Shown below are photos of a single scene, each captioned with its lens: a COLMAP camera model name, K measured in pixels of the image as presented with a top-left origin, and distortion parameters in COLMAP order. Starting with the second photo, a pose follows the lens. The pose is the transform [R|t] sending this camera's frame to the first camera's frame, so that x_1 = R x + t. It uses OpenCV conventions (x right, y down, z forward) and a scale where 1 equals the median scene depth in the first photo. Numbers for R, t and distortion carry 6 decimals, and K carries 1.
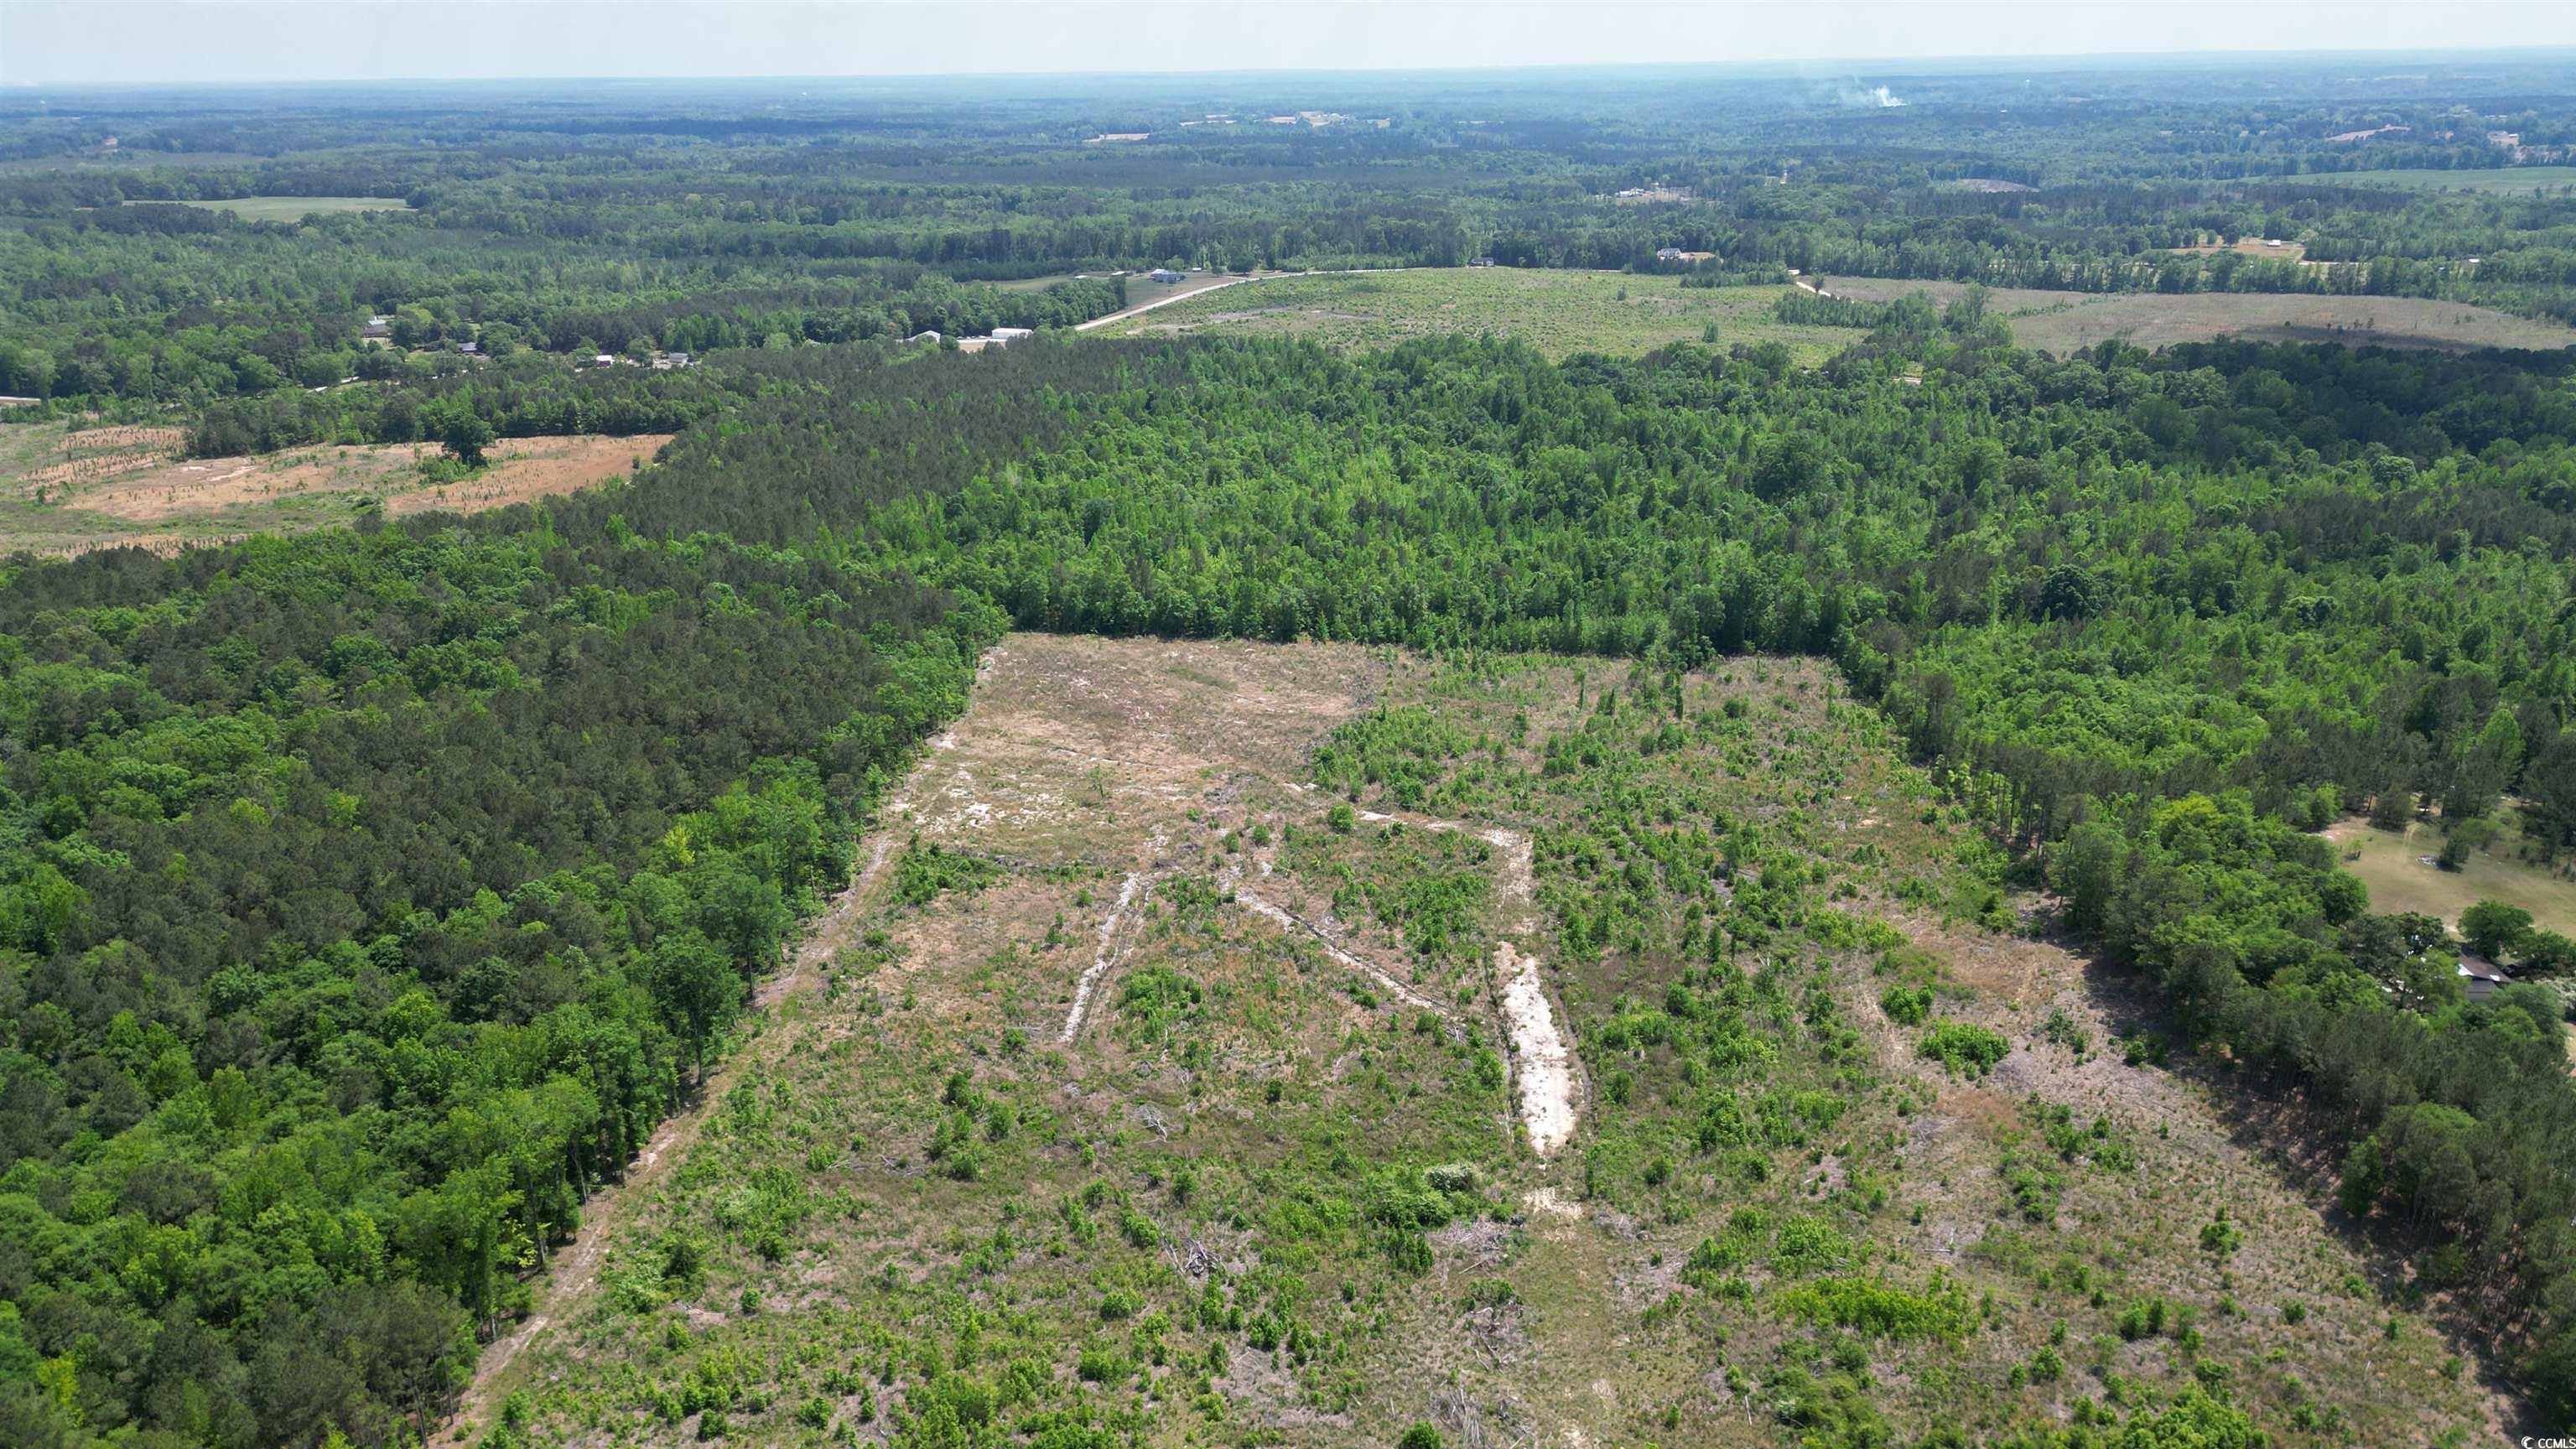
lens RADIAL K [[1804.2, 0, 1285.5], [0, 1804.2, 702.7], [0, 0, 1]] dist [0.100598, -0.116129]
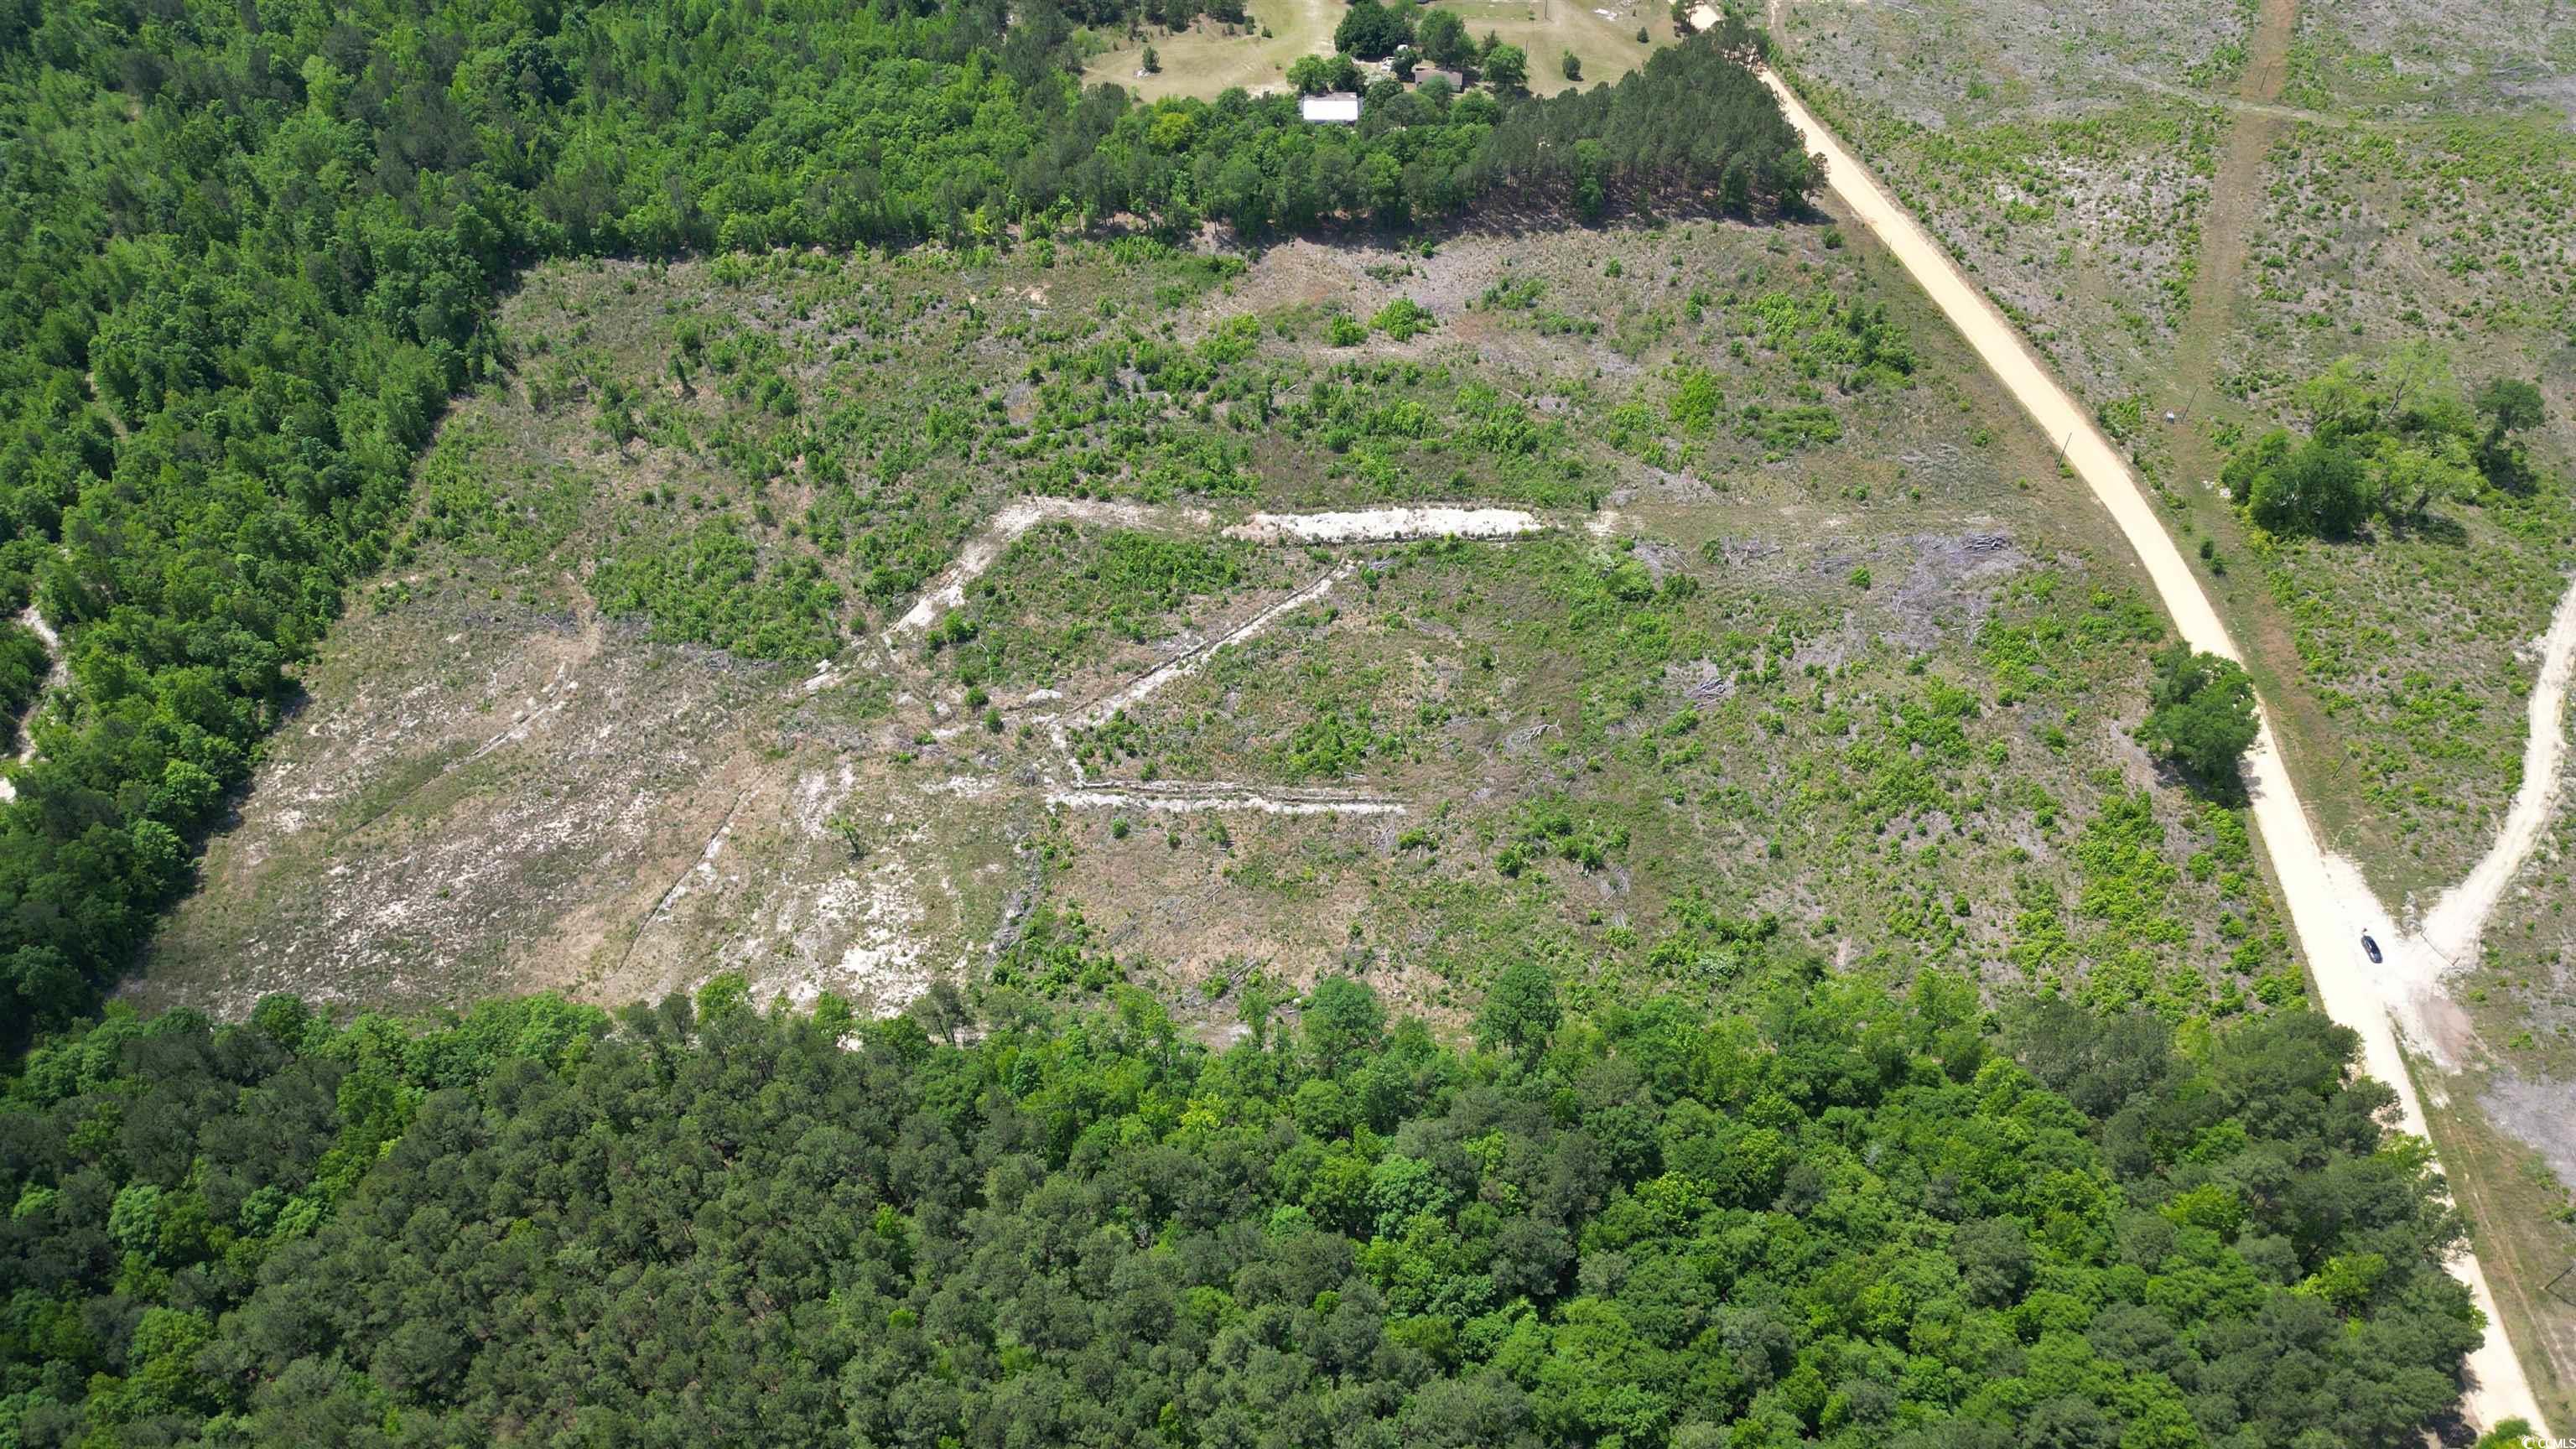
lens RADIAL K [[1721.3, 0, 1284.7], [0, 1721.3, 774.3], [0, 0, 1]] dist [0.088875, -0.099985]
pose [[-0.039312, -0.767023, 0.640414, -0.613181], [0.337029, 0.593174, 0.731133, -0.493875], [-0.940673, 0.244581, 0.235190, 0.632393]]
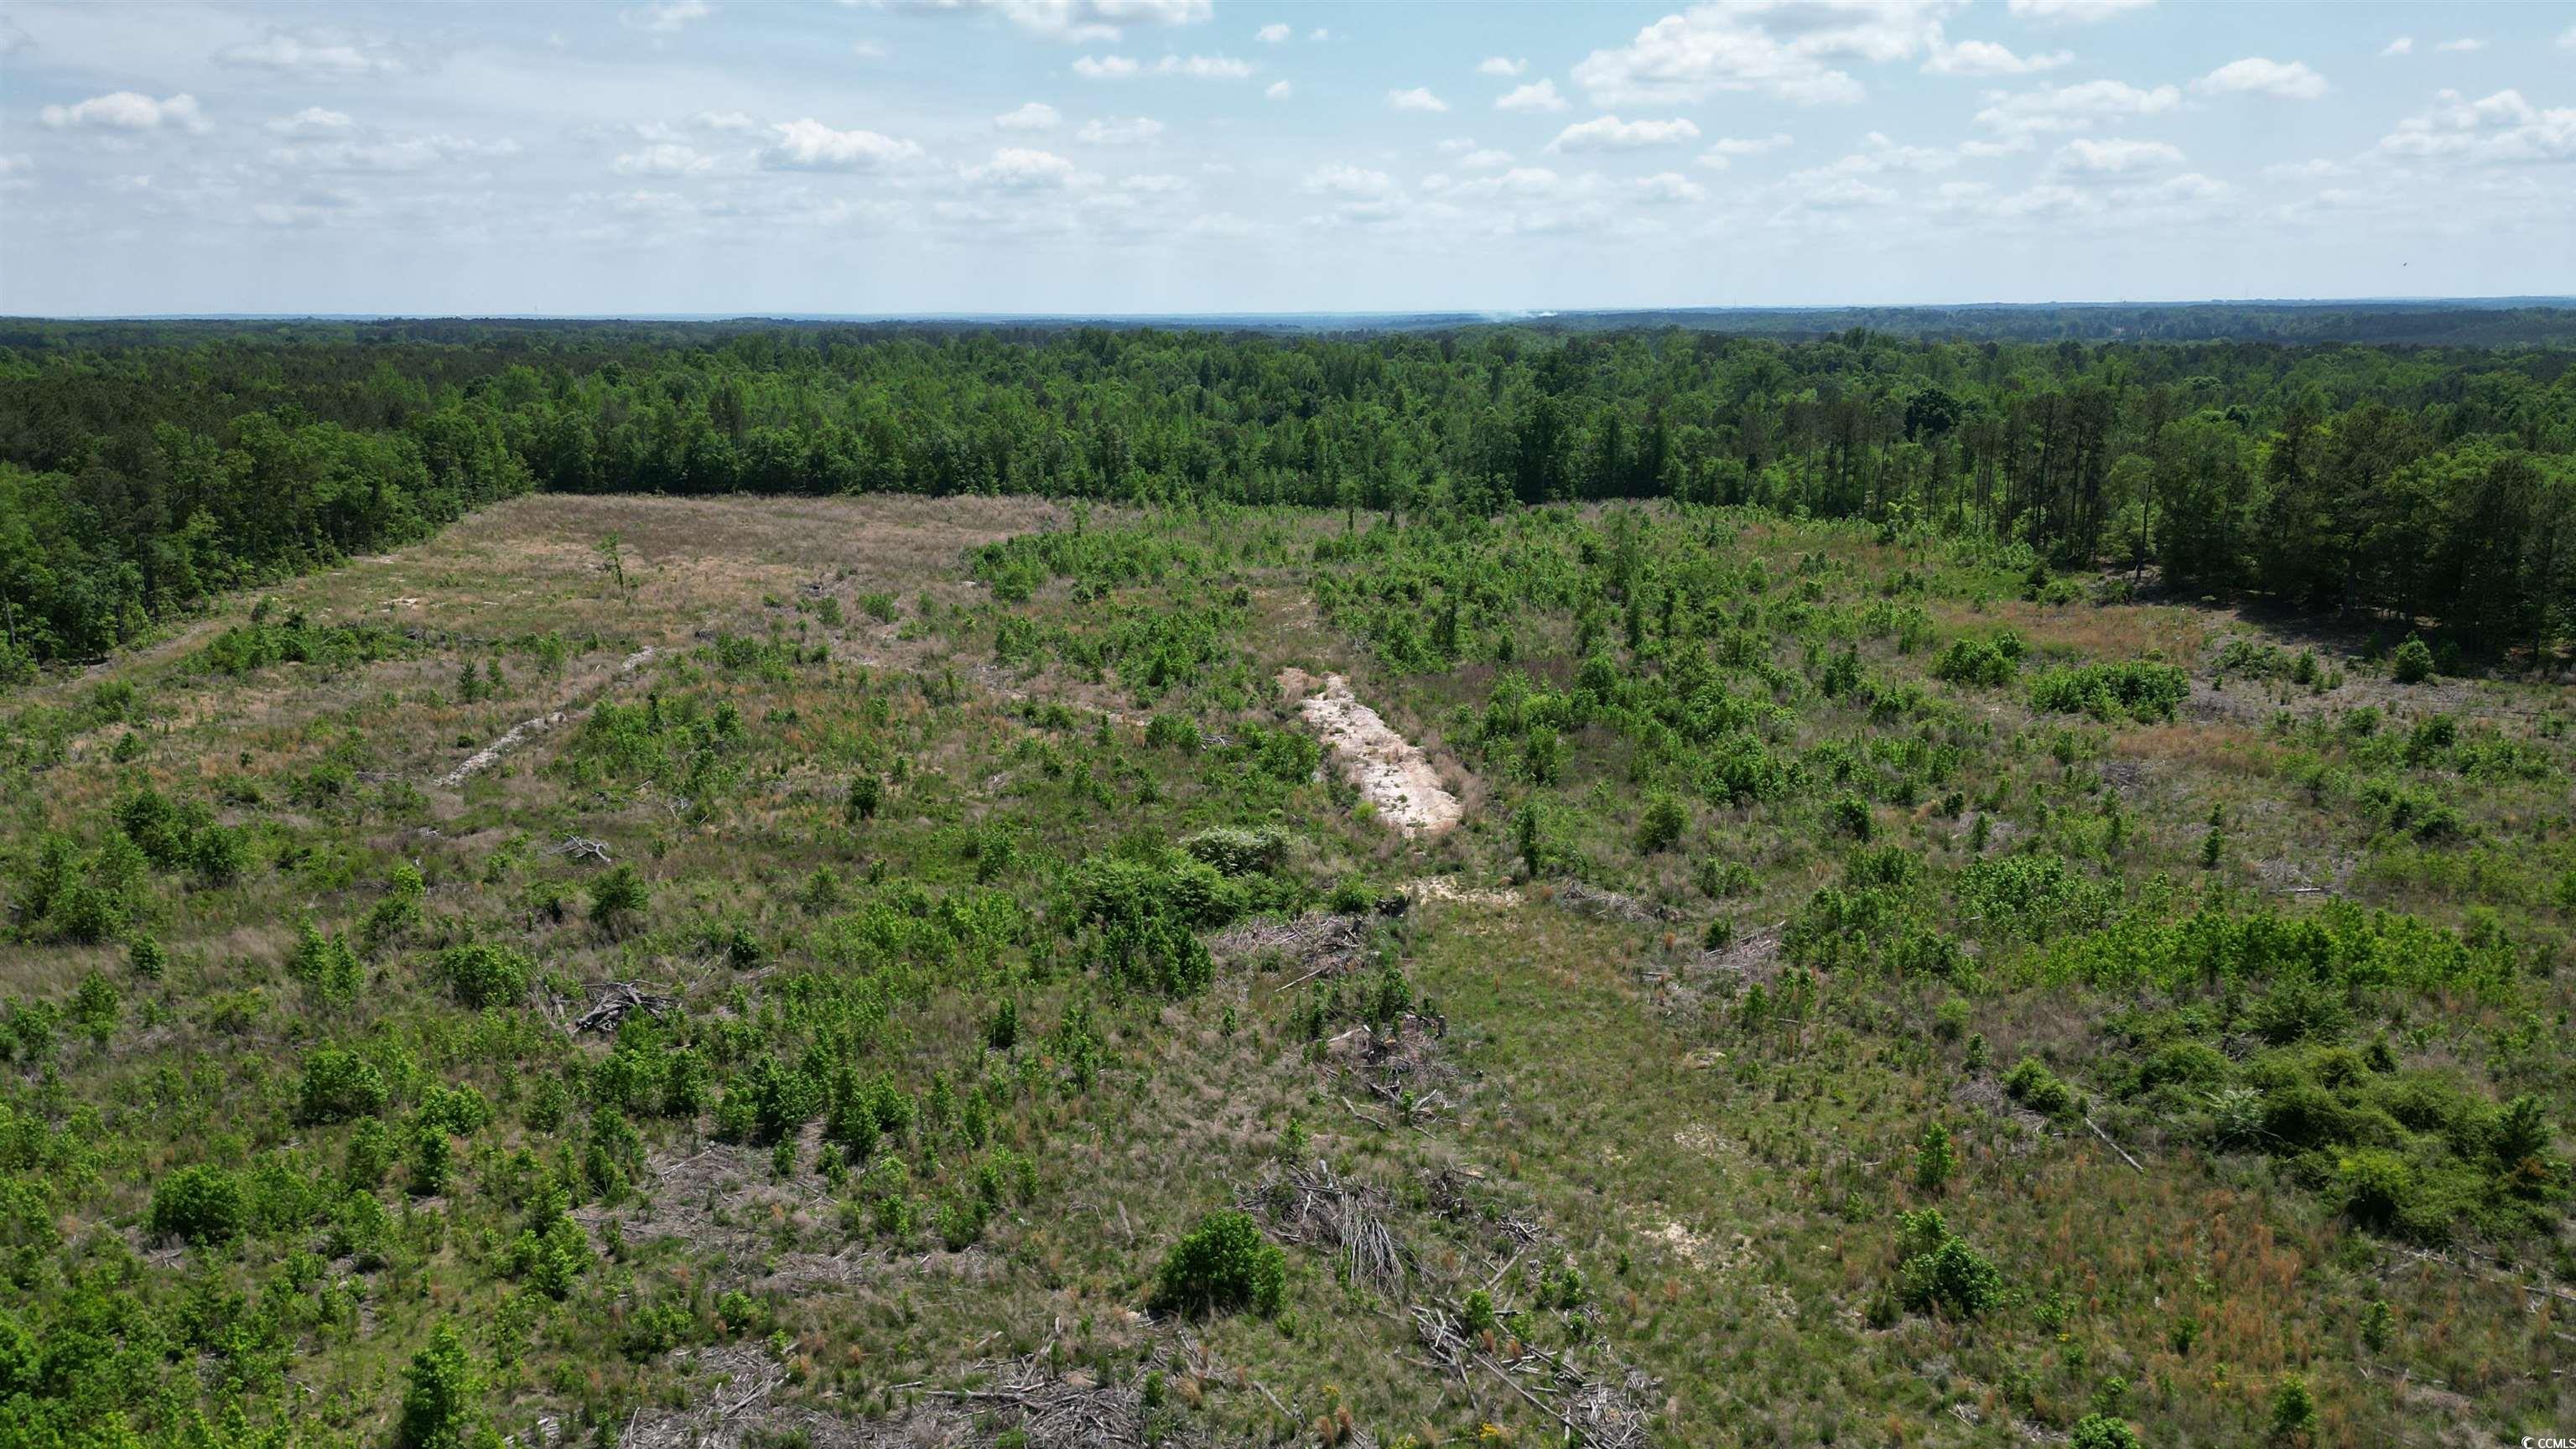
lens RADIAL K [[1797.5, 0, 1284.8], [0, 1797.5, 711.1], [0, 0, 1]] dist [0.096468, -0.104967]
pose [[0.985919, -0.030395, 0.164439, 0.019619], [0.050035, 0.991912, -0.116648, 0.184418], [-0.159564, 0.123233, 0.979466, 0.364440]]
